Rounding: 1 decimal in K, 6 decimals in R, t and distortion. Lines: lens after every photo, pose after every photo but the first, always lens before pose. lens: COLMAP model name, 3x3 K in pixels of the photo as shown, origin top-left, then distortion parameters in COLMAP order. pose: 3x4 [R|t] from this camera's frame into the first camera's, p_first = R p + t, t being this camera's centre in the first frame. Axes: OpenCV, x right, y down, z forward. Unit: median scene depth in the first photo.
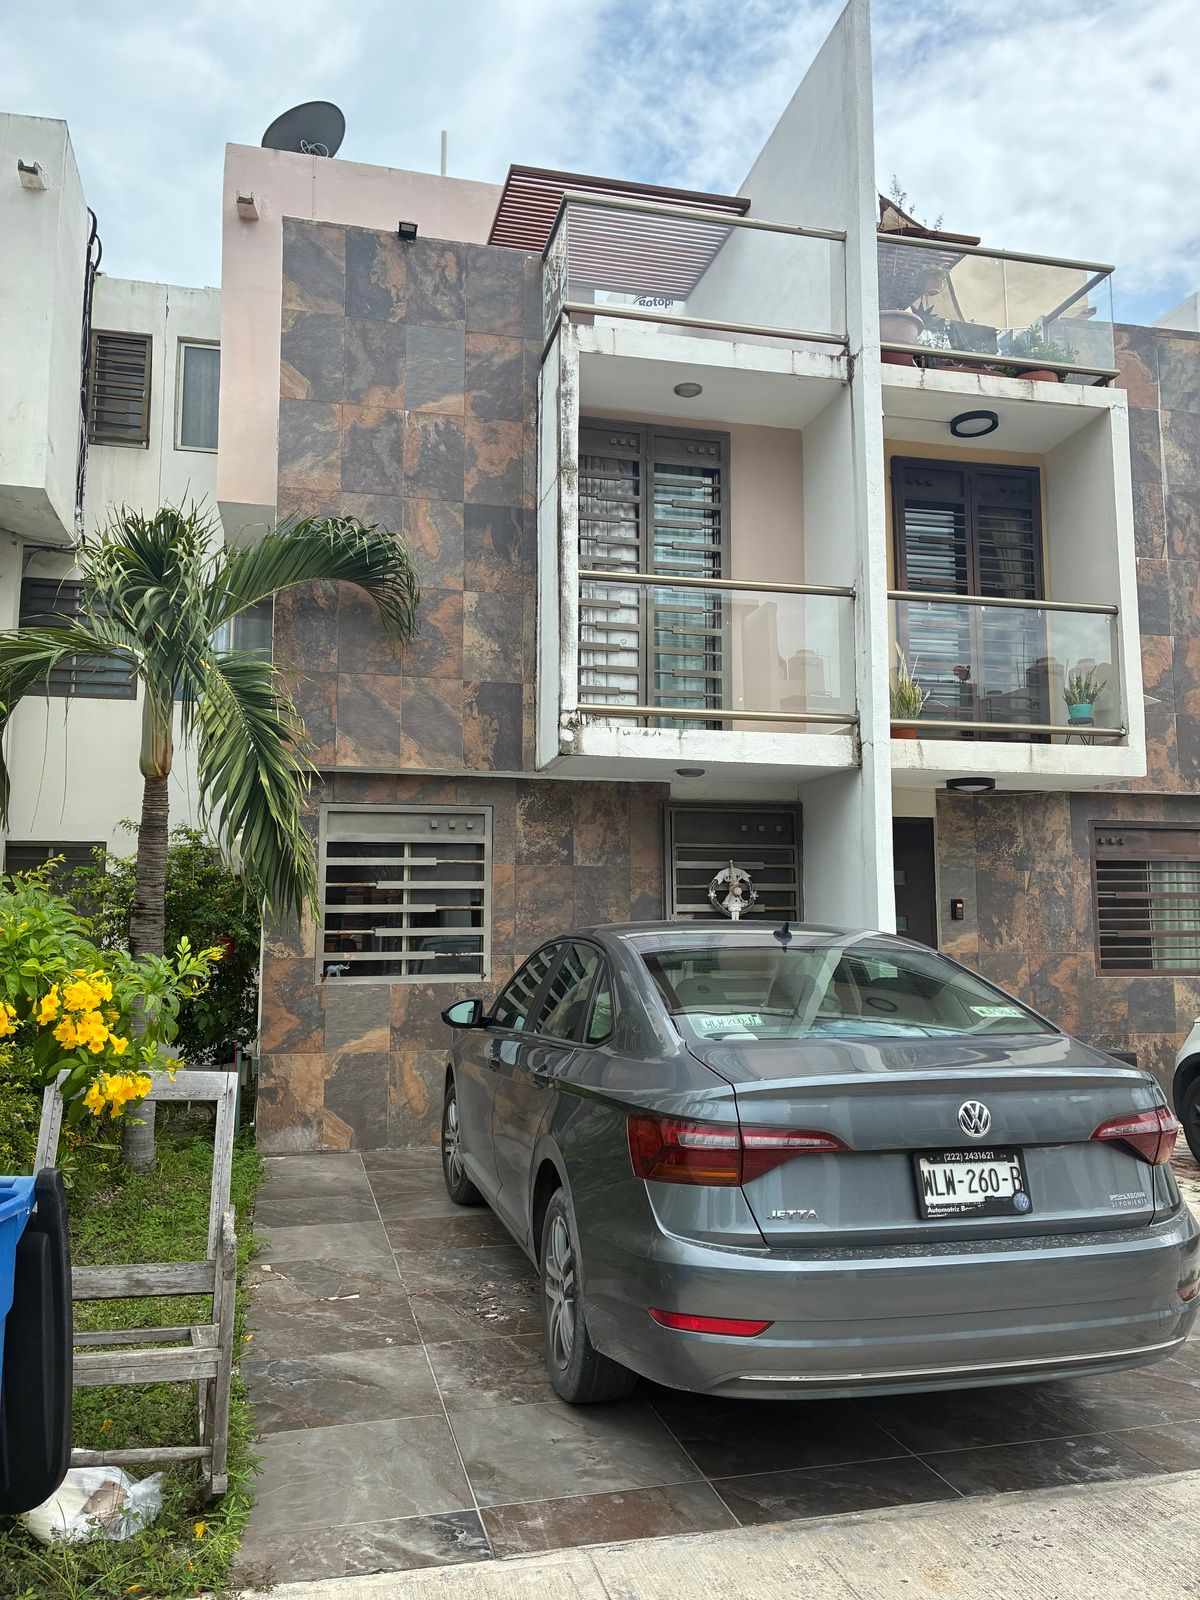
lens RADIAL K [[1227.2, 0, 607.0], [0, 1227.2, 787.3], [0, 0, 1]] dist [0.038957, -0.023385]
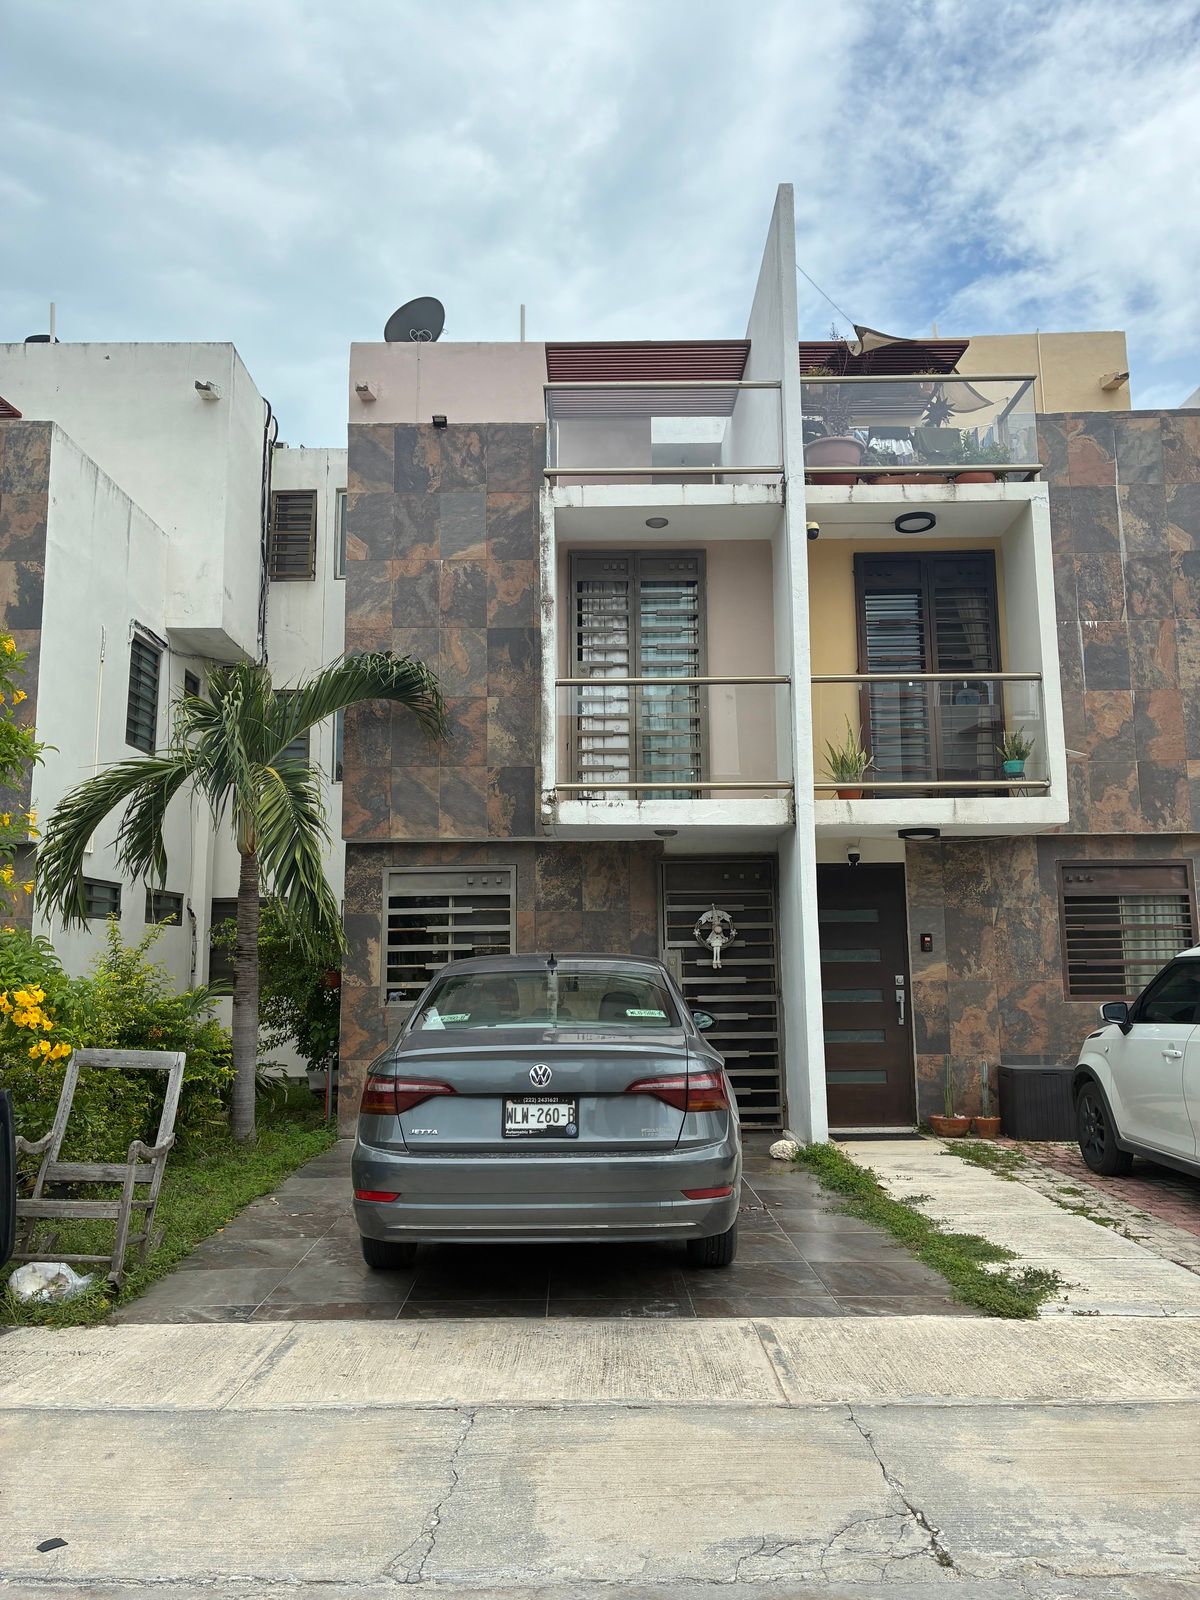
lens RADIAL K [[1227.2, 0, 595.8], [0, 1227.2, 790.4], [0, 0, 1]] dist [0.038957, -0.023385]
pose [[0.969745, -0.042742, -0.240351, 0.287466], [0.036078, 0.998835, -0.032061, -0.017379], [0.241441, 0.022420, 0.970157, -0.199860]]
